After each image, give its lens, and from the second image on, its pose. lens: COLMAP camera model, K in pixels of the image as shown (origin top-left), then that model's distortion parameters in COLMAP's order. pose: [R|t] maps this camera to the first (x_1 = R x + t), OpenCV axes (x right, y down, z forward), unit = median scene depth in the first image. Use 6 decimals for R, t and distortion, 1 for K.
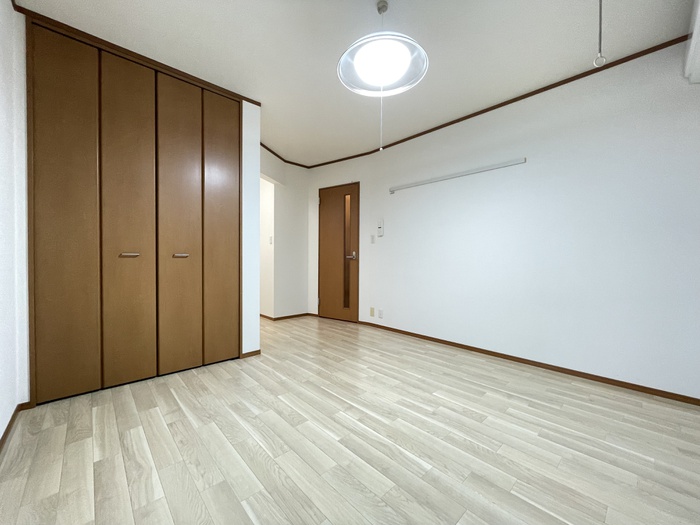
lens RADIAL K [[283.7, 0, 348.4], [0, 283.7, 263.3], [0, 0, 1]] dist [-0.001340, 0.000340]
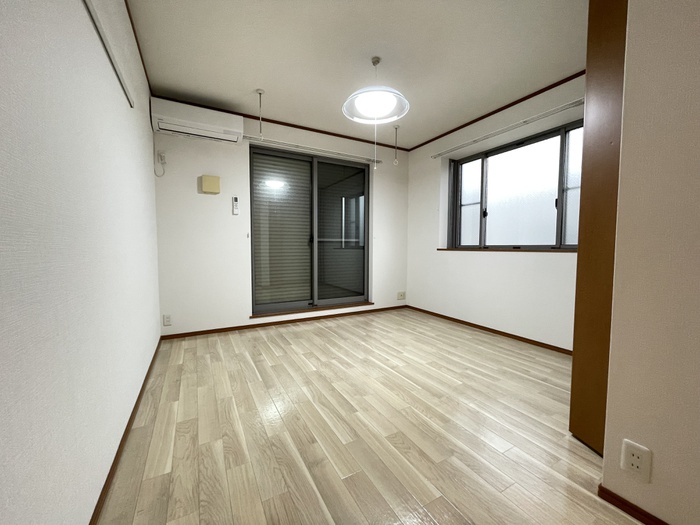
lens RADIAL K [[283.7, 0, 348.4], [0, 283.7, 263.3], [0, 0, 1]] dist [-0.001340, 0.000340]
pose [[-0.969298, -0.022827, 0.244828, -0.095732], [-0.004642, 0.997203, 0.074601, -0.042765], [-0.245846, 0.071175, -0.966692, 2.192789]]
